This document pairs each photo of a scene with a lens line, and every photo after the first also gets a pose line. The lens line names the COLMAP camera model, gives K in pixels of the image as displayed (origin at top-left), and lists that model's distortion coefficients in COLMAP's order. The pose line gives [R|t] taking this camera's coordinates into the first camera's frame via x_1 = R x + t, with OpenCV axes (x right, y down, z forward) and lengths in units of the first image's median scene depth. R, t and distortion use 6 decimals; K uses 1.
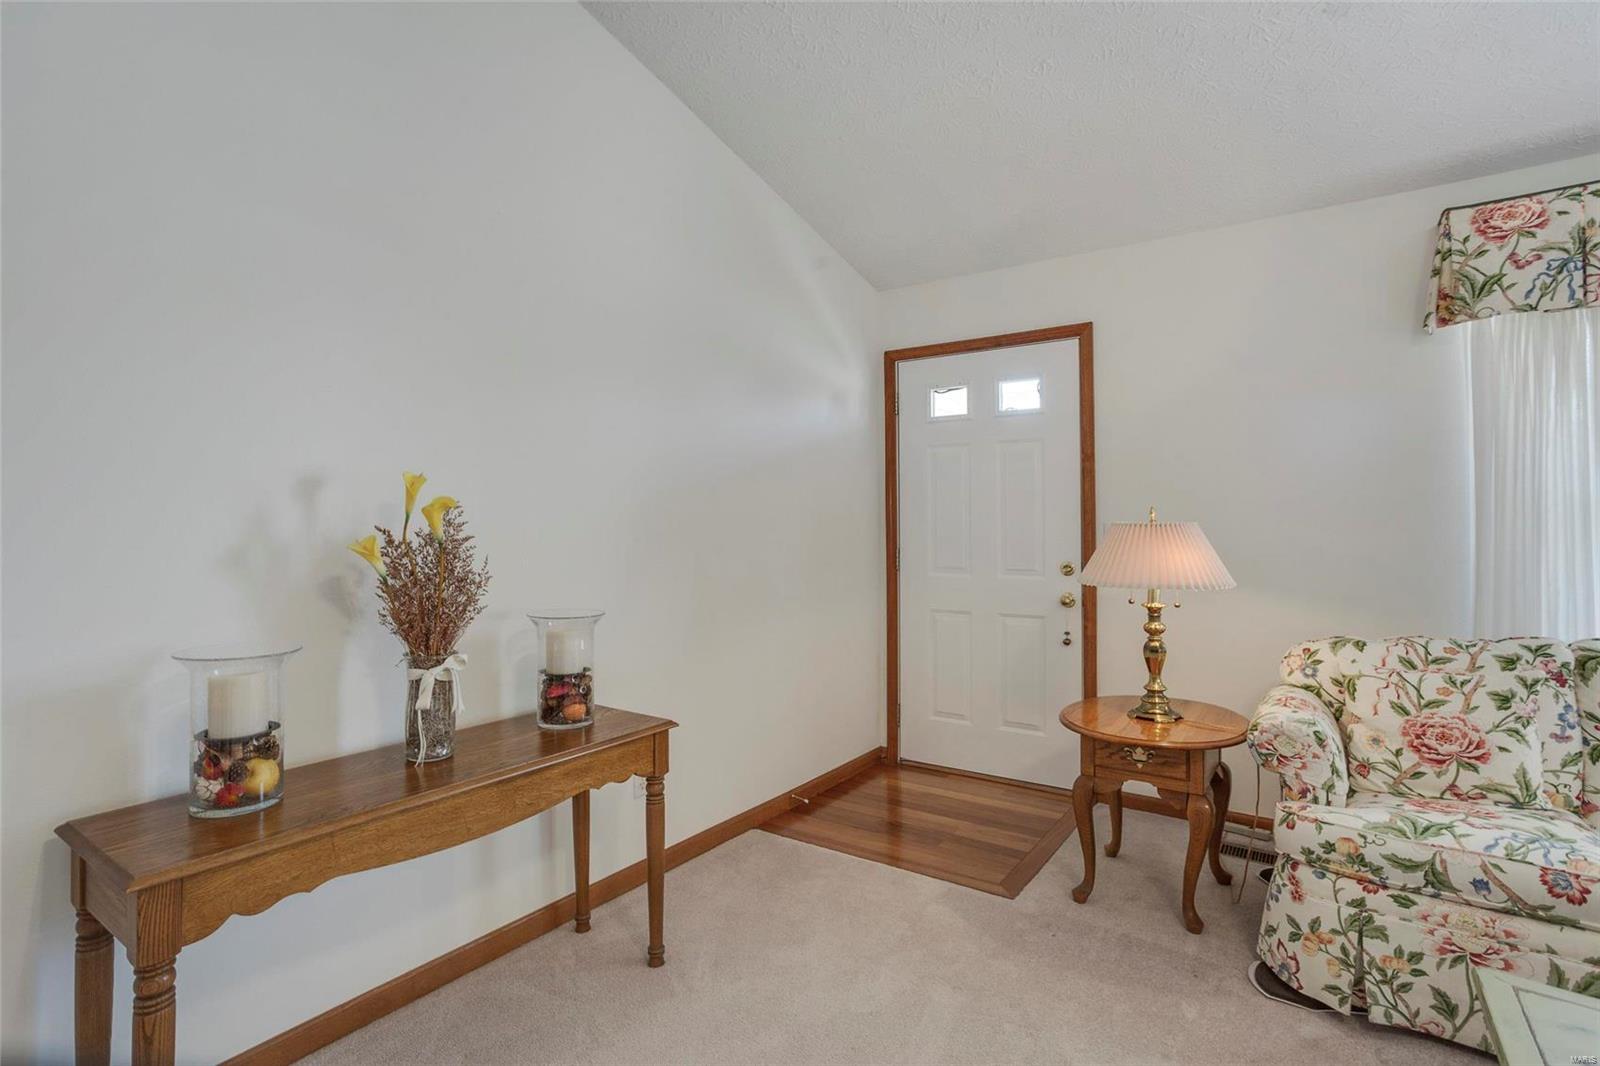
lens RADIAL K [[781.7, 0, 795.4], [0, 781.7, 507.6], [0, 0, 1]] dist [-0.043082, 0.025168]
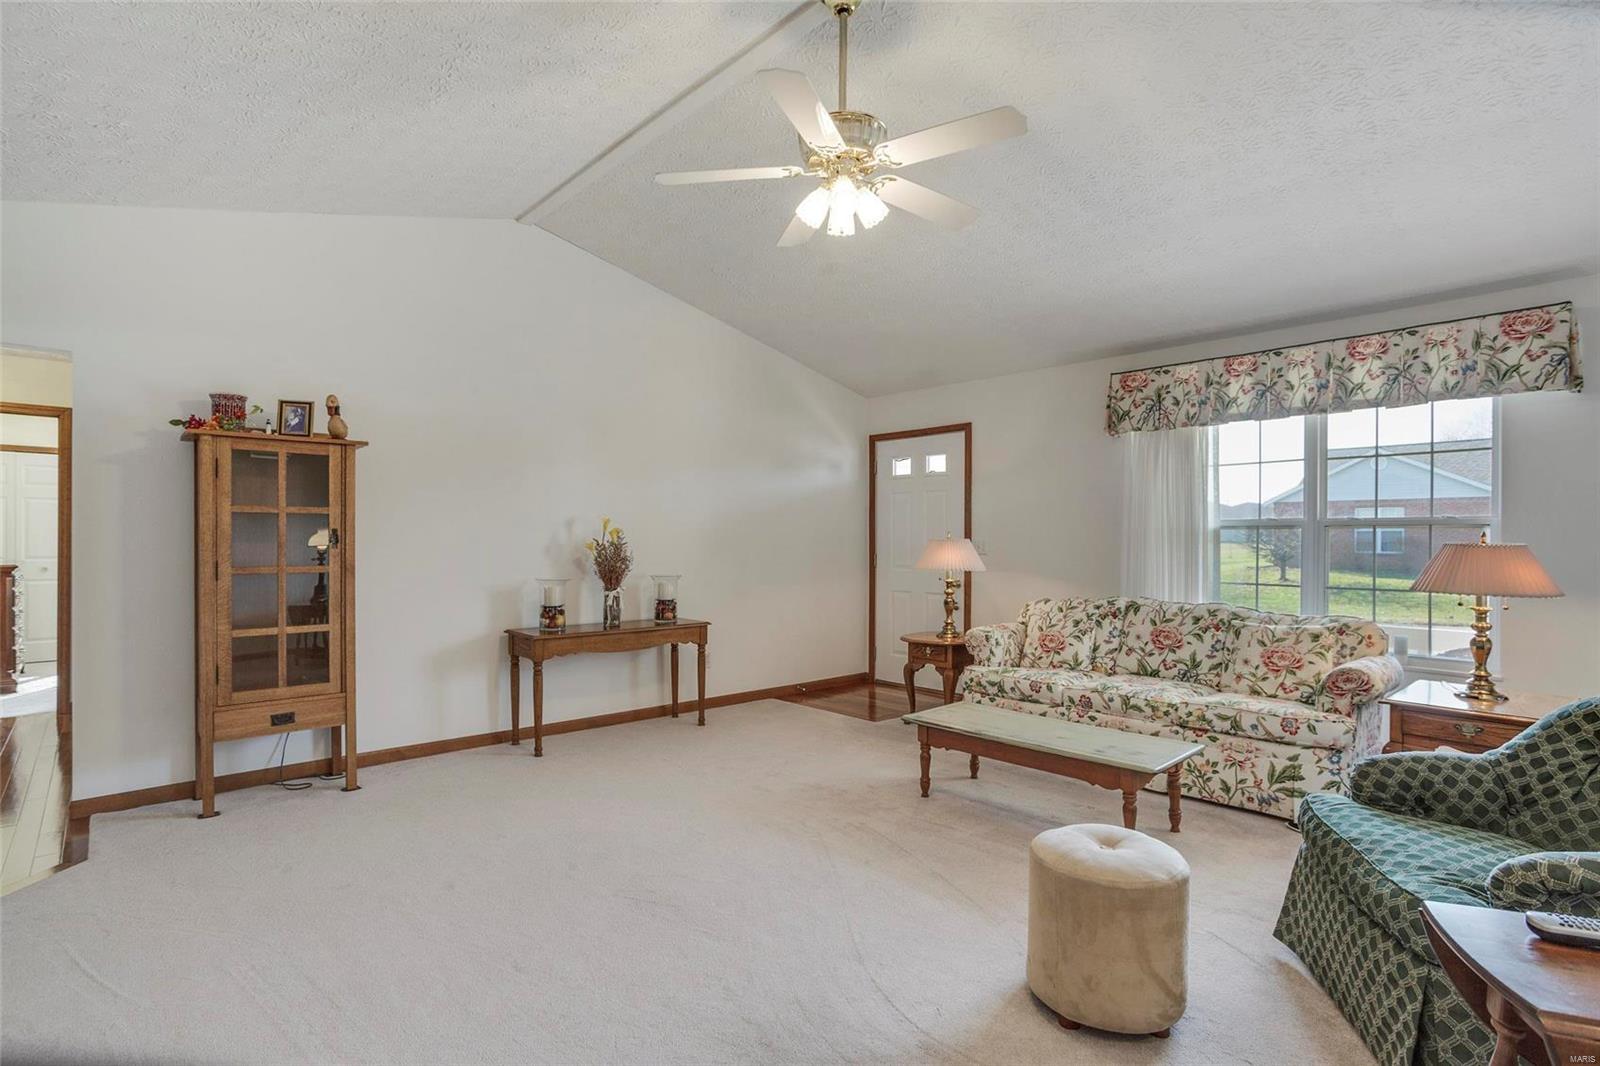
lens RADIAL K [[781.7, 0, 797.2], [0, 781.7, 535.0], [0, 0, 1]] dist [-0.043082, 0.025168]
pose [[0.976596, 0.004548, -0.215033, 0.616881], [-0.001236, 0.999879, 0.015534, -0.026286], [0.215078, -0.014905, 0.976483, -1.257072]]
